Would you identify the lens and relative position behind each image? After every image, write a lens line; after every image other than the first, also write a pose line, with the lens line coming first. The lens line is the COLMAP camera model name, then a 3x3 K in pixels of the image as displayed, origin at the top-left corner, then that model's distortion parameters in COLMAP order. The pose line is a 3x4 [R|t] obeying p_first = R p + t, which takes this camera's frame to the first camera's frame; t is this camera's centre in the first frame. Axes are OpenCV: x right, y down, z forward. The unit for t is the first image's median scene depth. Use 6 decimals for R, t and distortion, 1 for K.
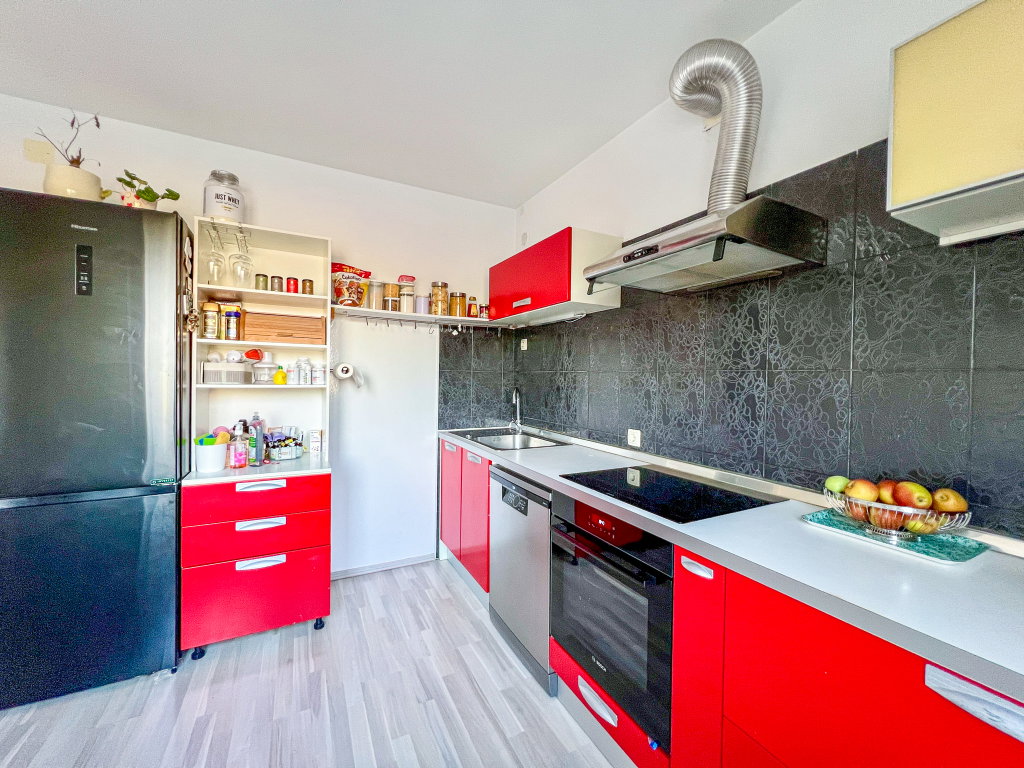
lens RADIAL K [[409.7, 0, 509.5], [0, 409.7, 381.7], [0, 0, 1]] dist [-0.001975, 0.000850]
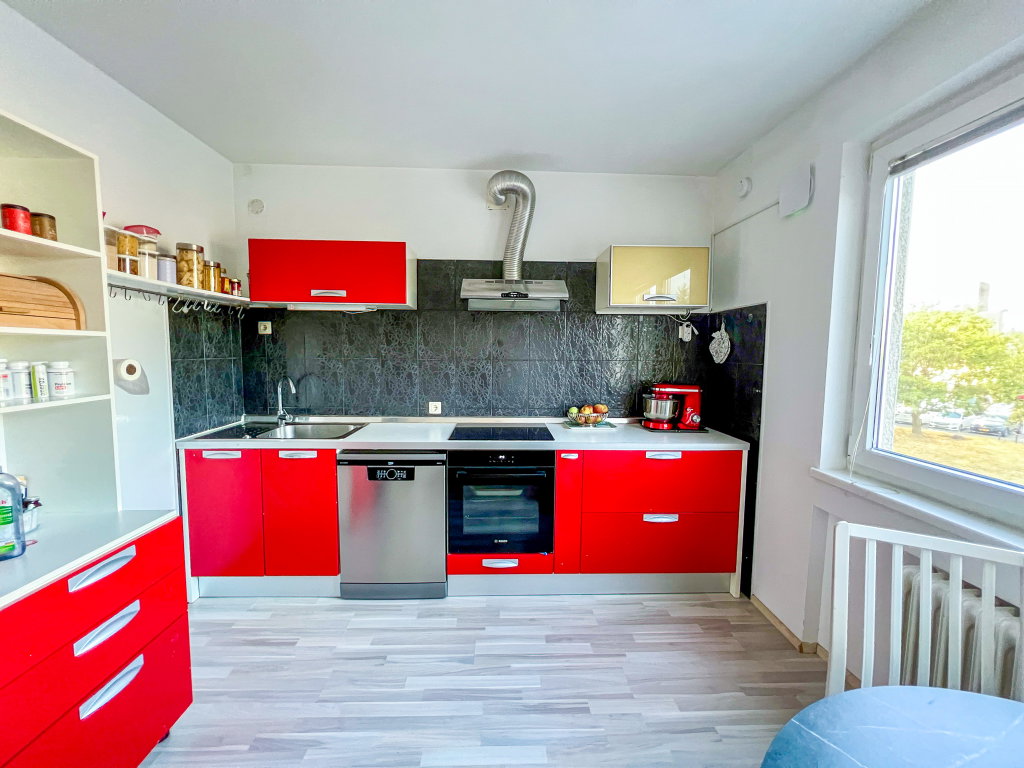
lens RADIAL K [[409.7, 0, 509.5], [0, 409.7, 382.7], [0, 0, 1]] dist [-0.001975, 0.000850]
pose [[0.431380, -0.083759, 0.898274, -0.828347], [0.008386, 0.996010, 0.088845, -0.068023], [-0.902131, -0.030793, 0.430361, 0.186564]]
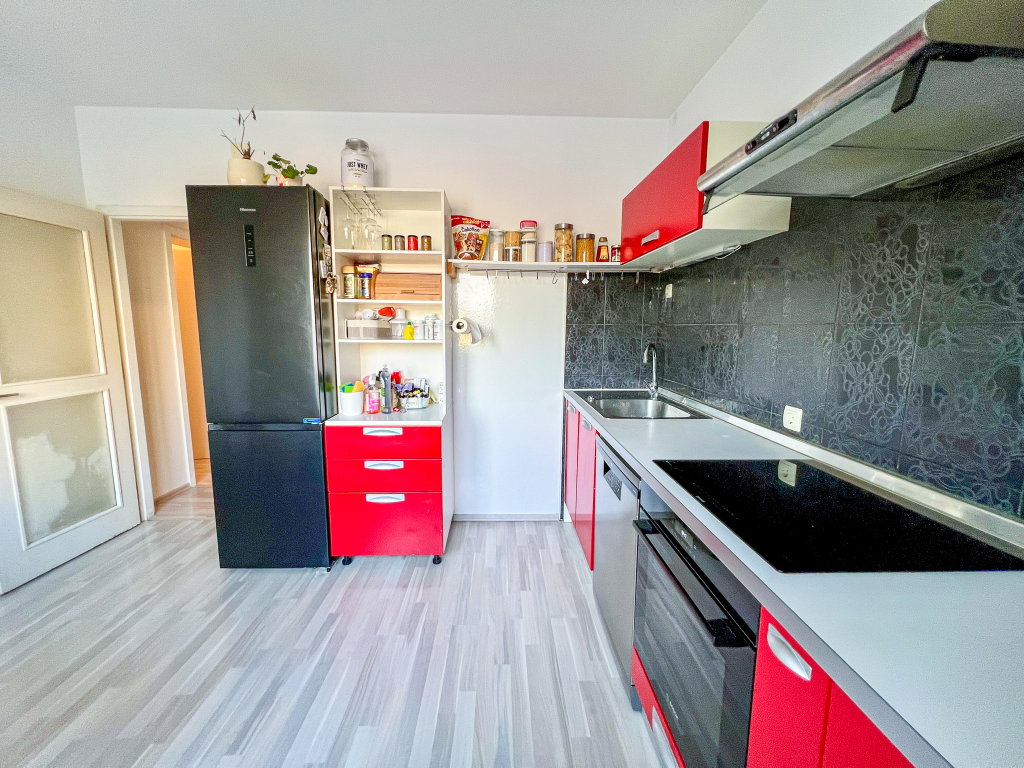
lens RADIAL K [[409.7, 0, 509.9], [0, 409.7, 381.3], [0, 0, 1]] dist [-0.001975, 0.000850]
pose [[0.900198, 0.050107, -0.432590, 0.169310], [0.000162, 0.993320, 0.115393, -0.008893], [0.435482, -0.103946, 0.894176, 0.161802]]
